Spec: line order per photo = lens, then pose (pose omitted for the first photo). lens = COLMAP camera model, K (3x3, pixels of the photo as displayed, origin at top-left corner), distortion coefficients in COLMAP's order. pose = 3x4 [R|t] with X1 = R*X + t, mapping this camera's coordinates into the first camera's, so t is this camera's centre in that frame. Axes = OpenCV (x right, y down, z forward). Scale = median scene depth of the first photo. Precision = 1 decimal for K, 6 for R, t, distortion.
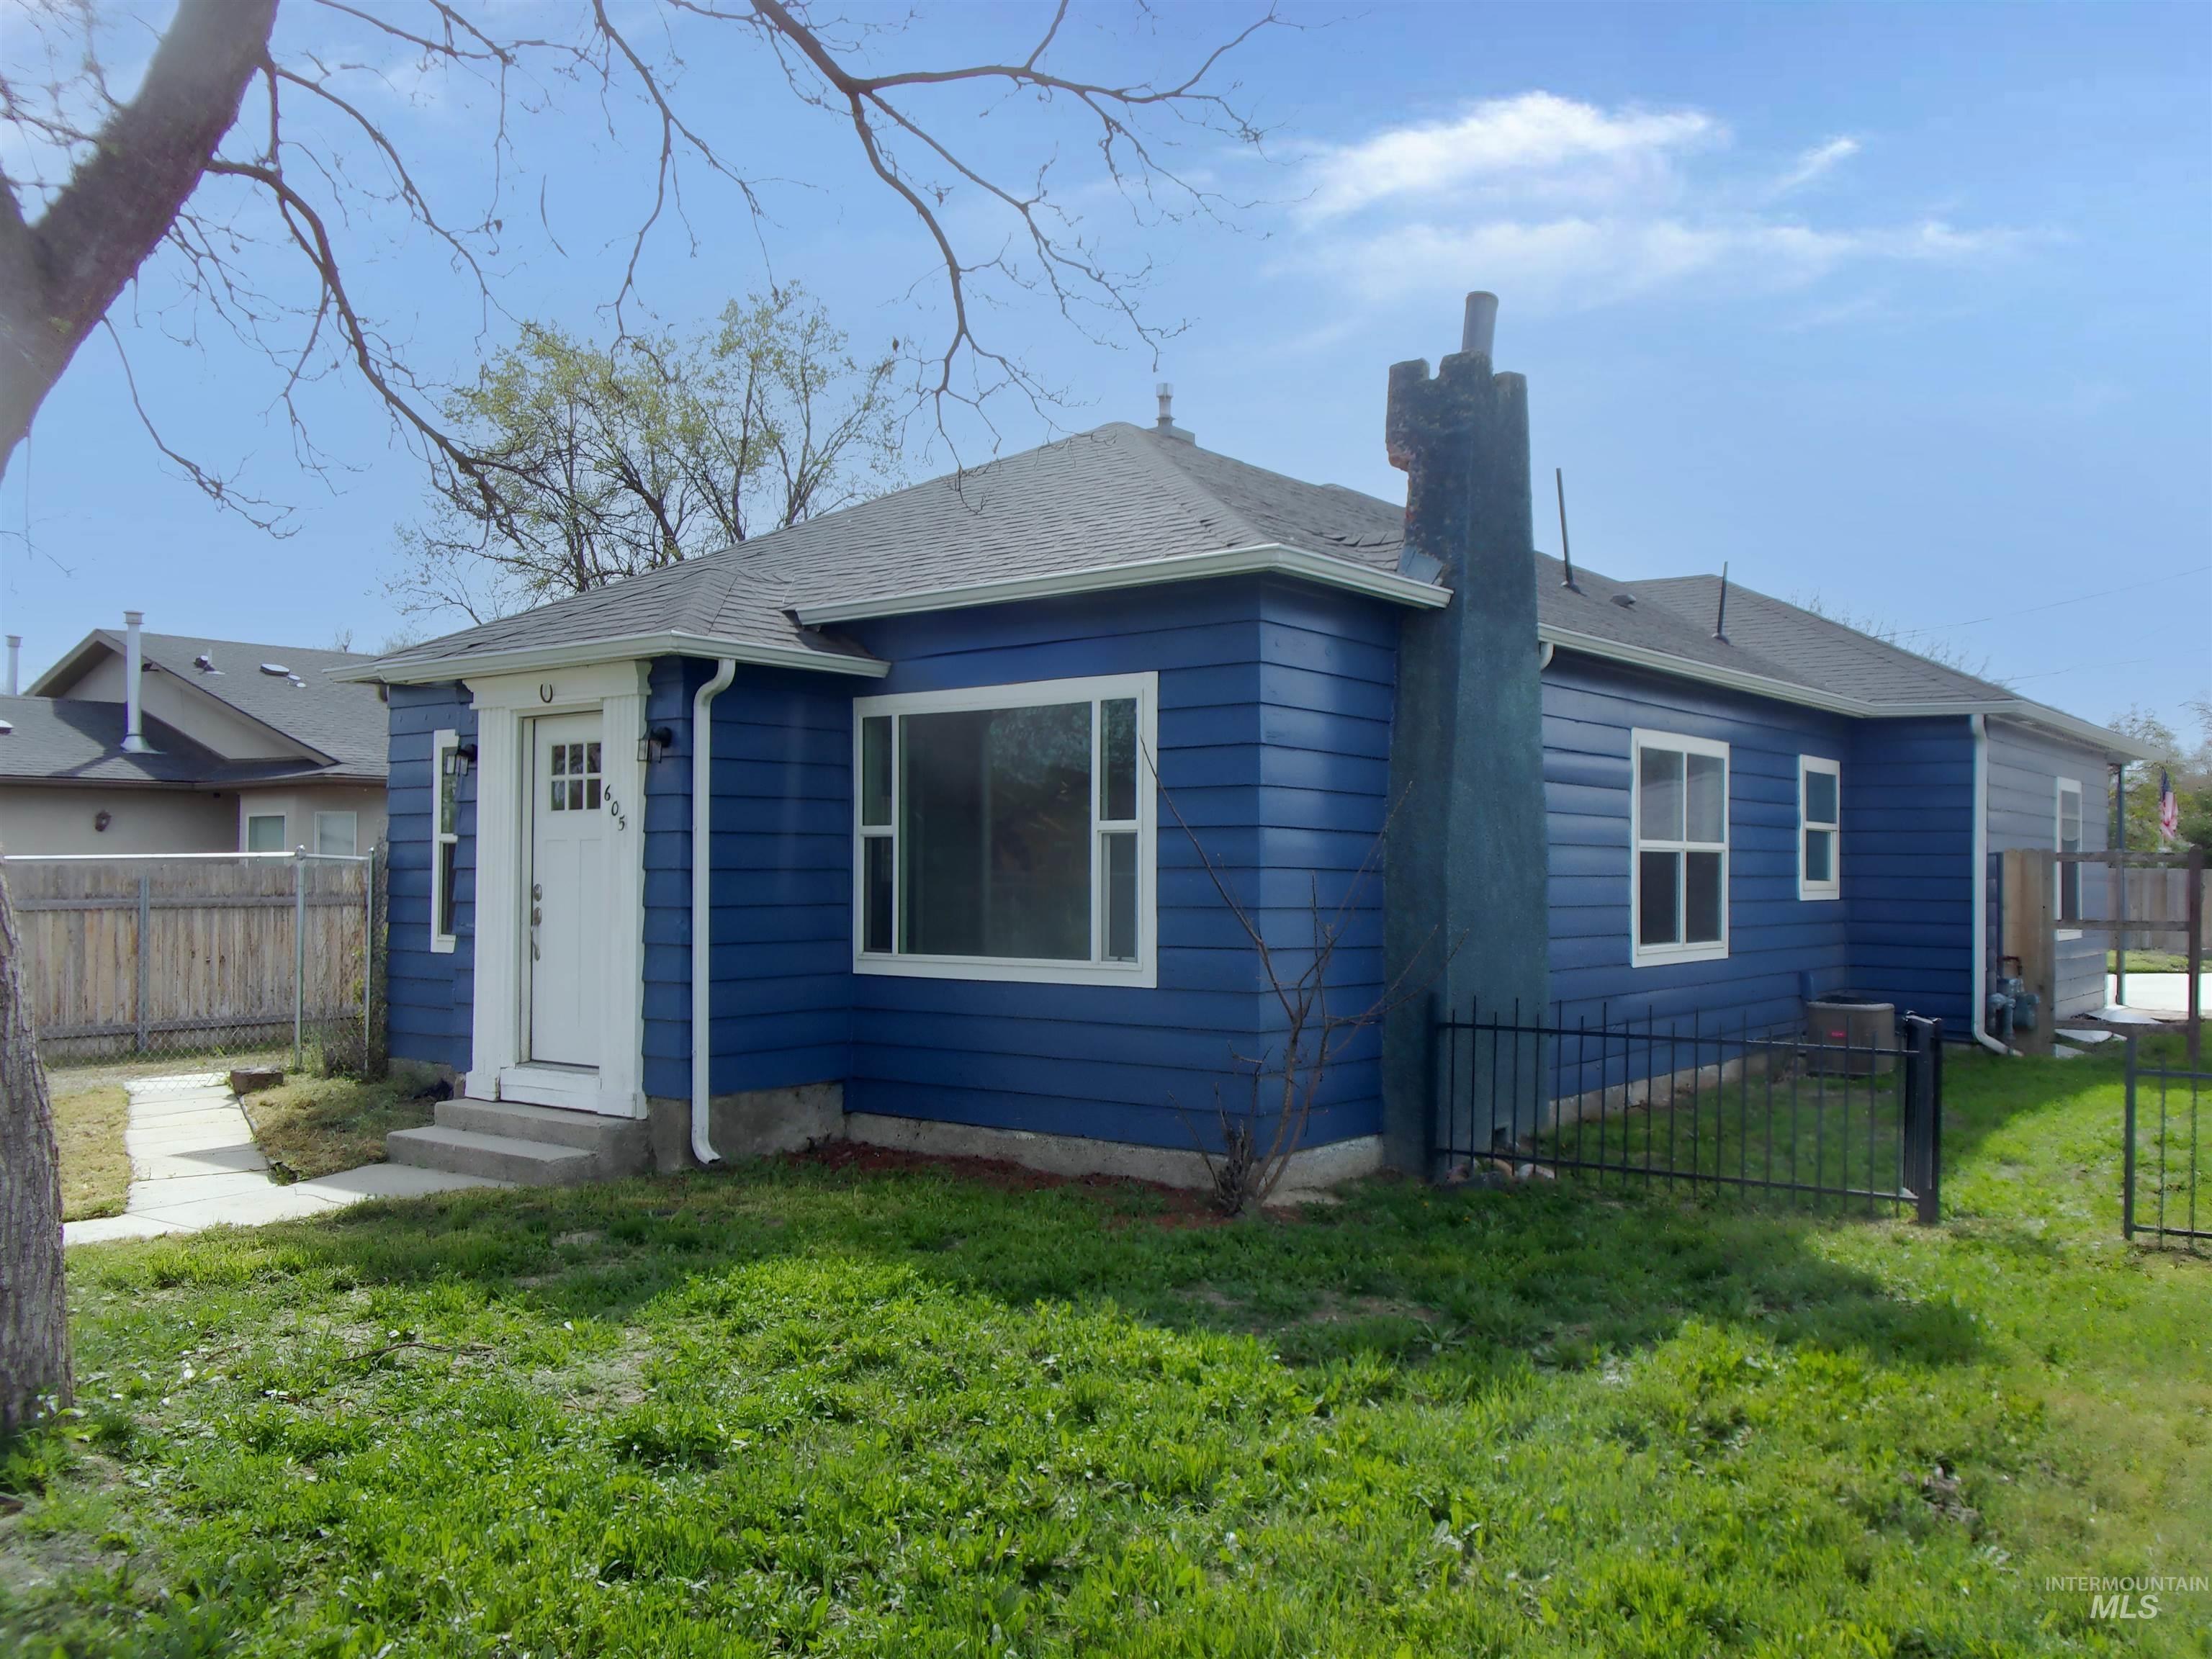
lens RADIAL K [[1816.5, 0, 1106.0], [0, 1816.5, 829.5], [0, 0, 1]] dist [-0.004966, -0.009872]
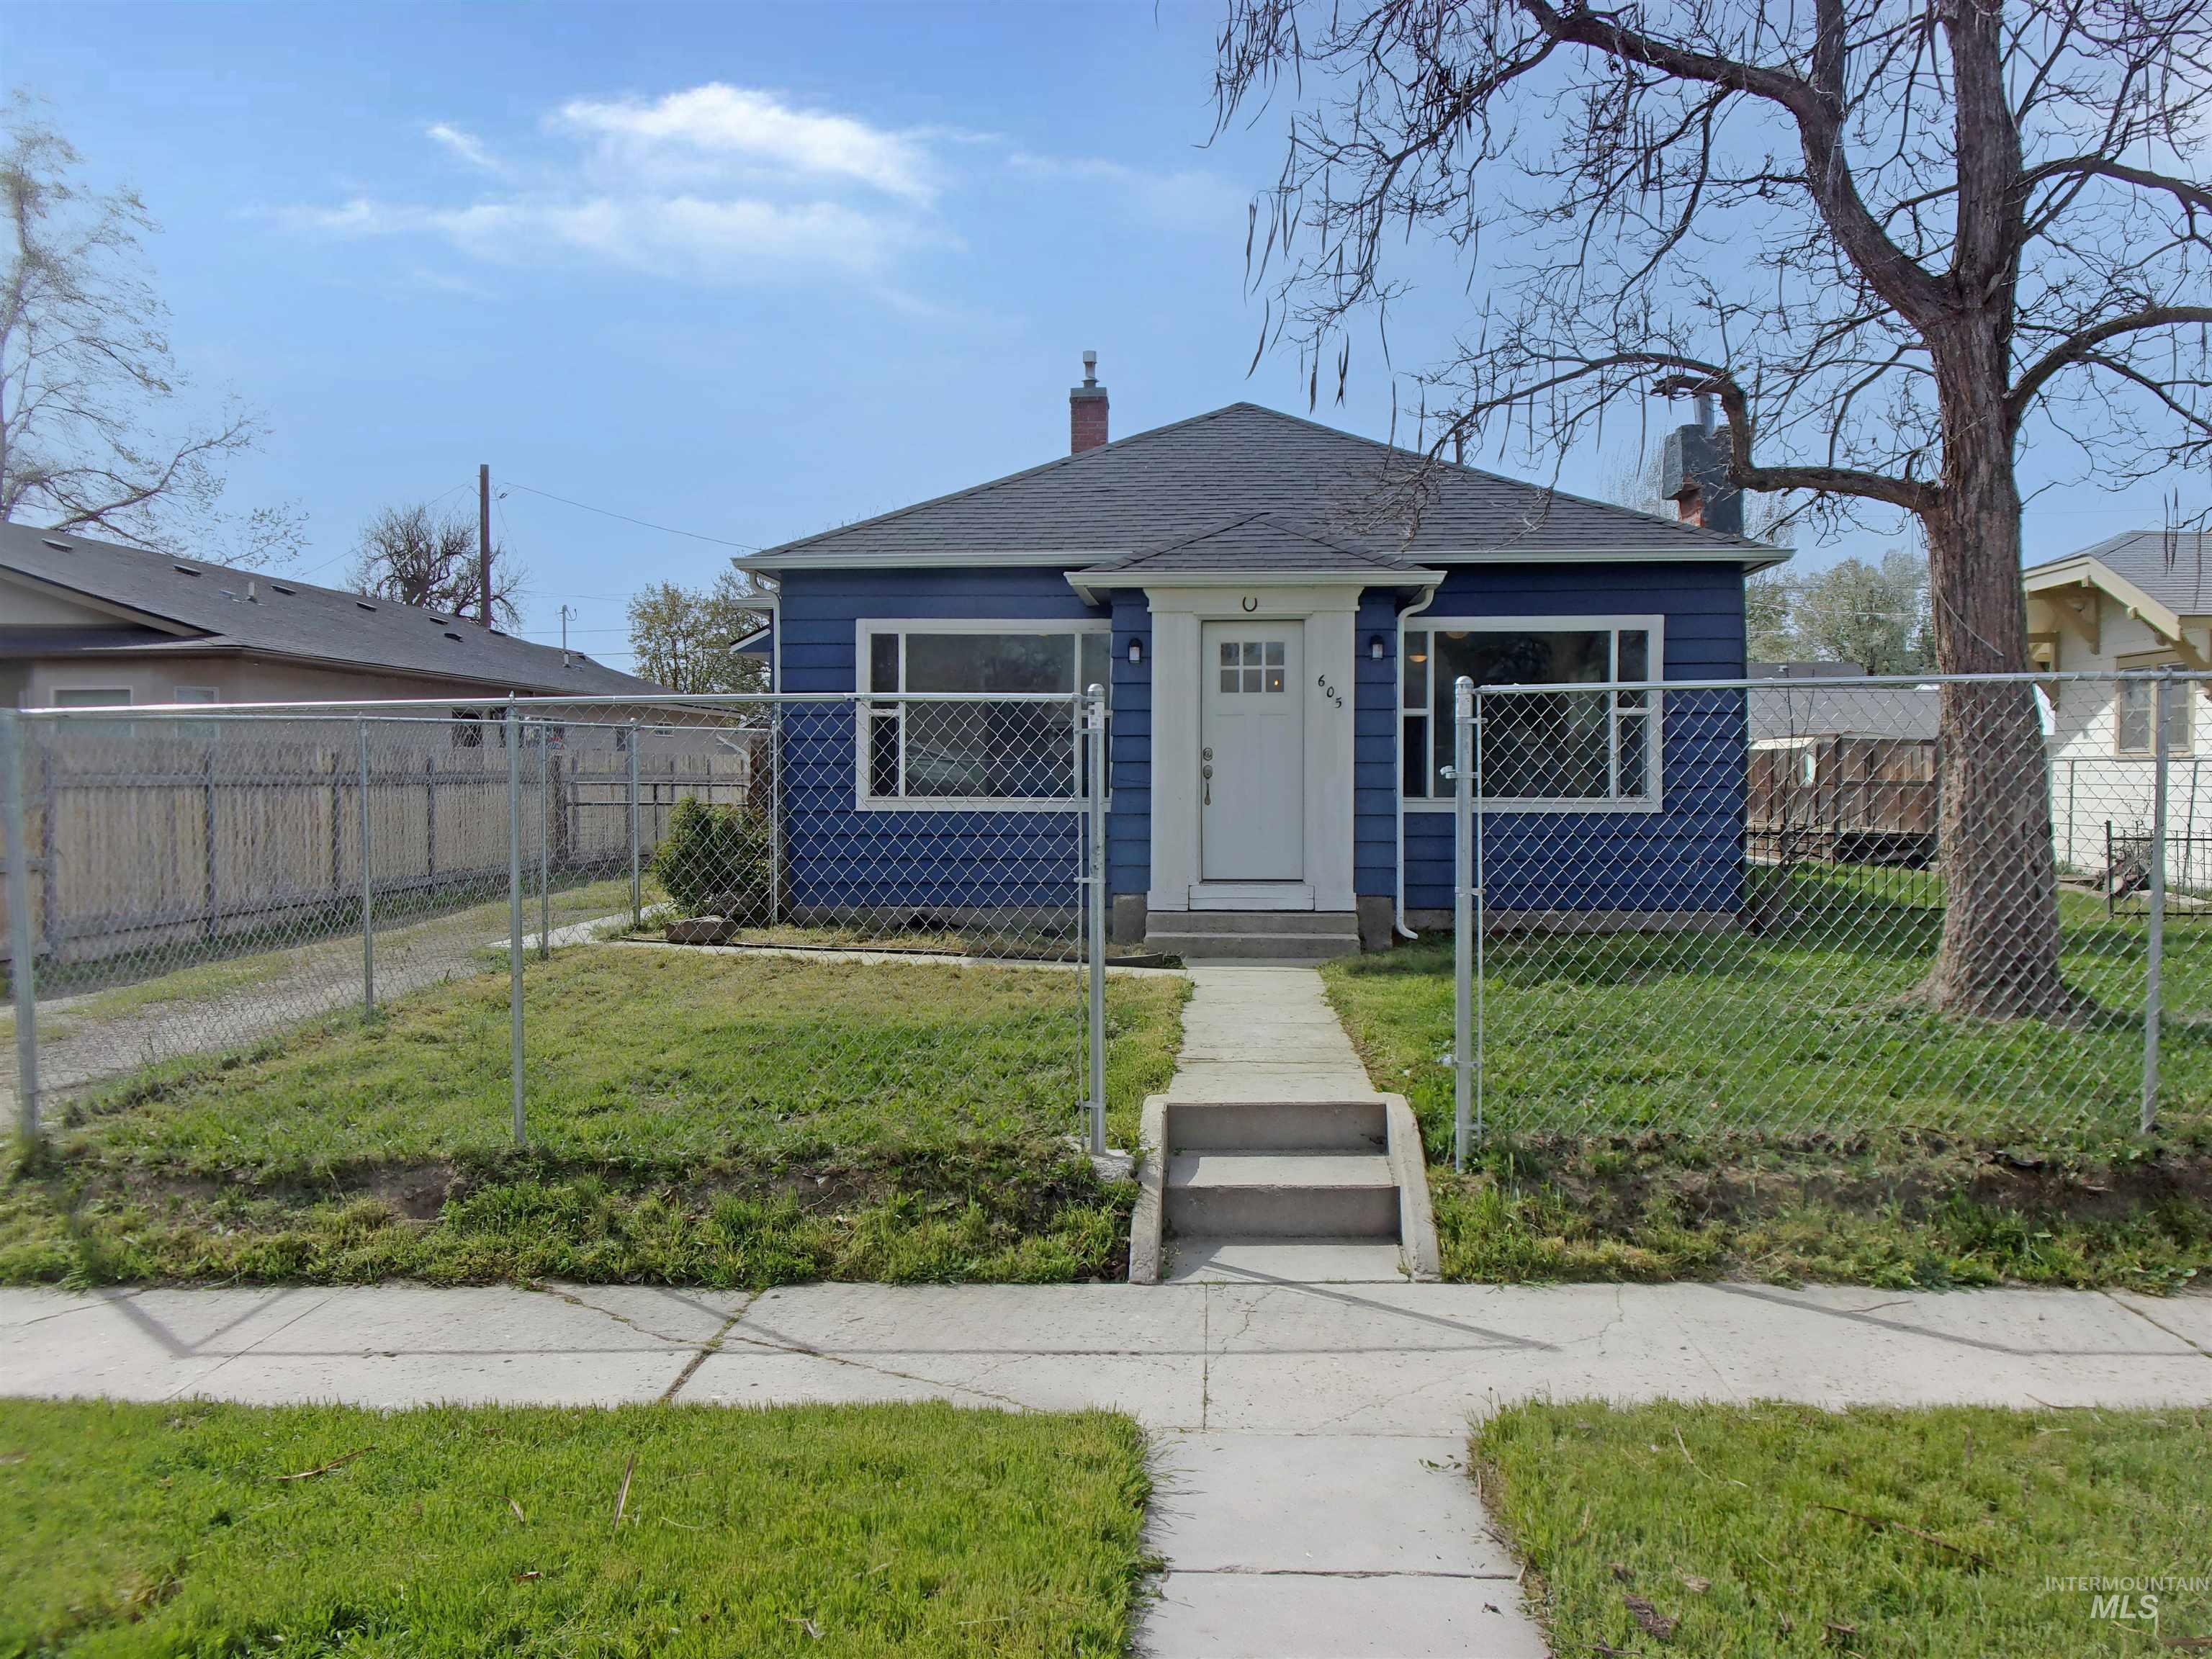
lens RADIAL K [[1816.5, 0, 1106.0], [0, 1816.5, 829.5], [0, 0, 1]] dist [-0.004966, -0.009872]
pose [[0.826806, -0.018658, 0.562178, -1.145756], [-0.010853, 0.998734, 0.049109, 0.025805], [-0.562383, -0.046705, 0.825557, -0.046921]]
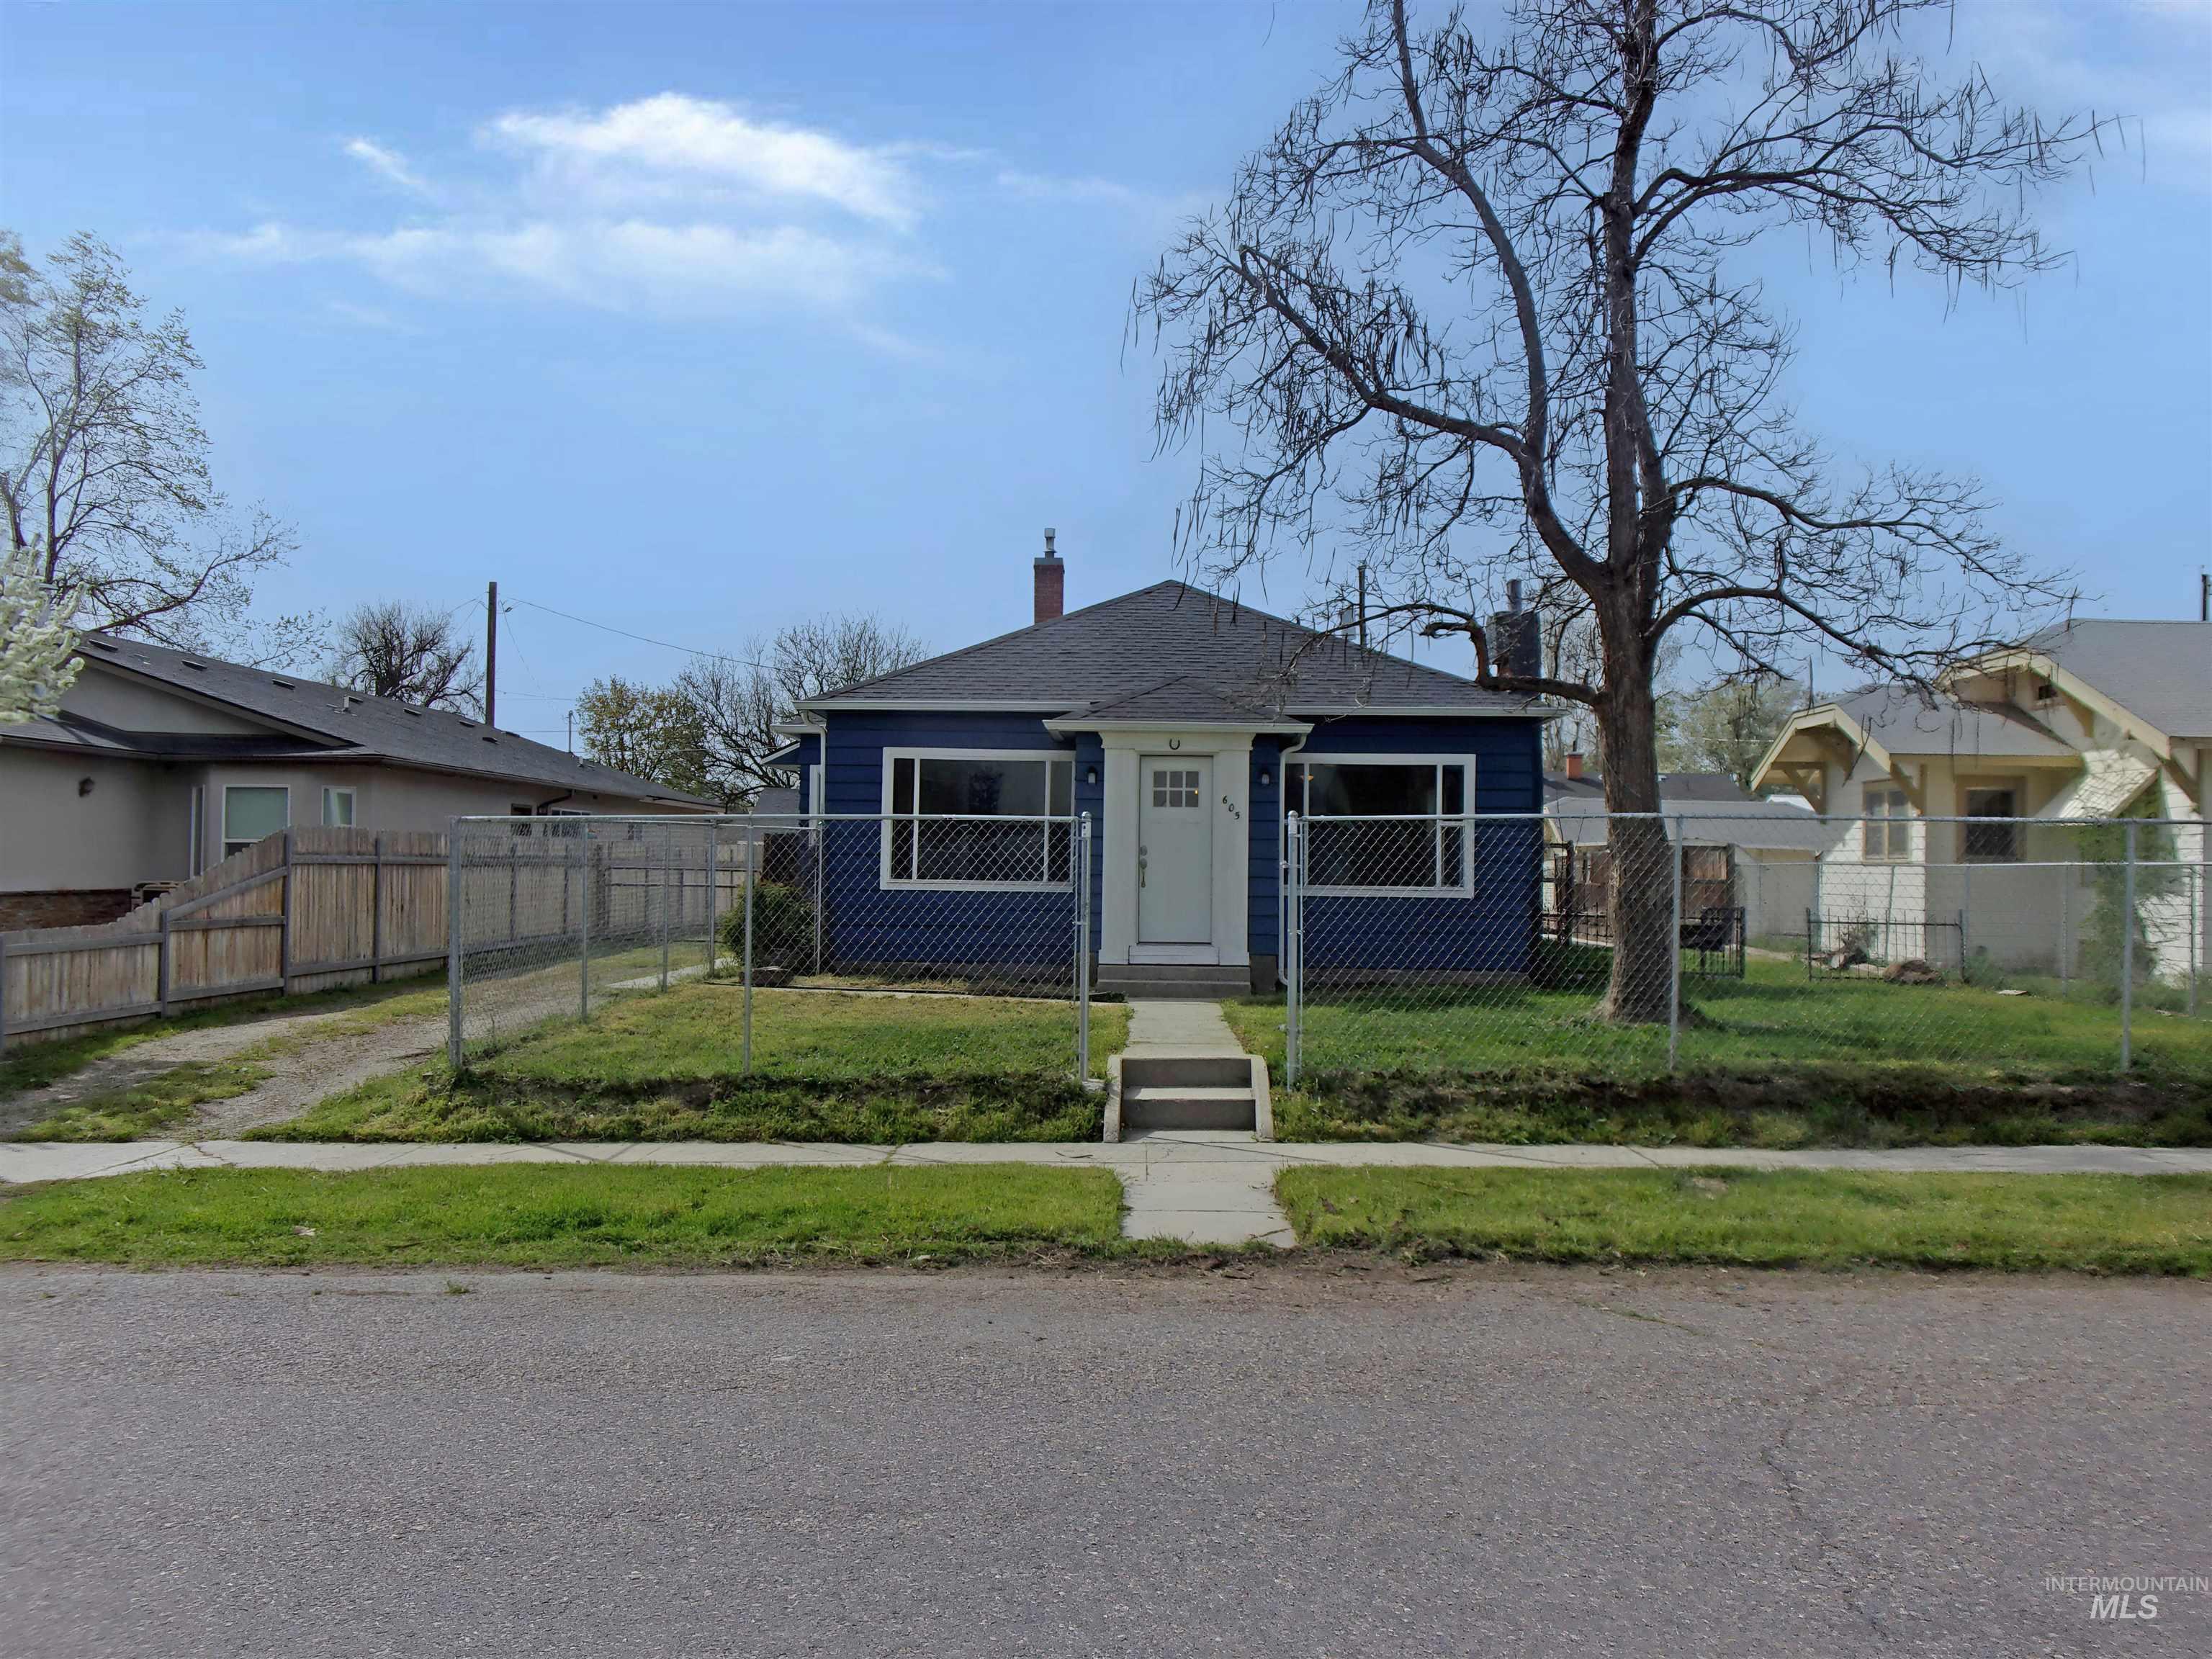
lens RADIAL K [[1781.9, 0, 1106.0], [0, 1781.9, 829.5], [0, 0, 1]] dist [-0.156545, -0.002512]
pose [[0.803406, 0.022077, 0.595022, -1.433818], [-0.024607, 0.999690, -0.003867, 0.021098], [-0.594923, -0.011535, 0.803700, -0.407845]]
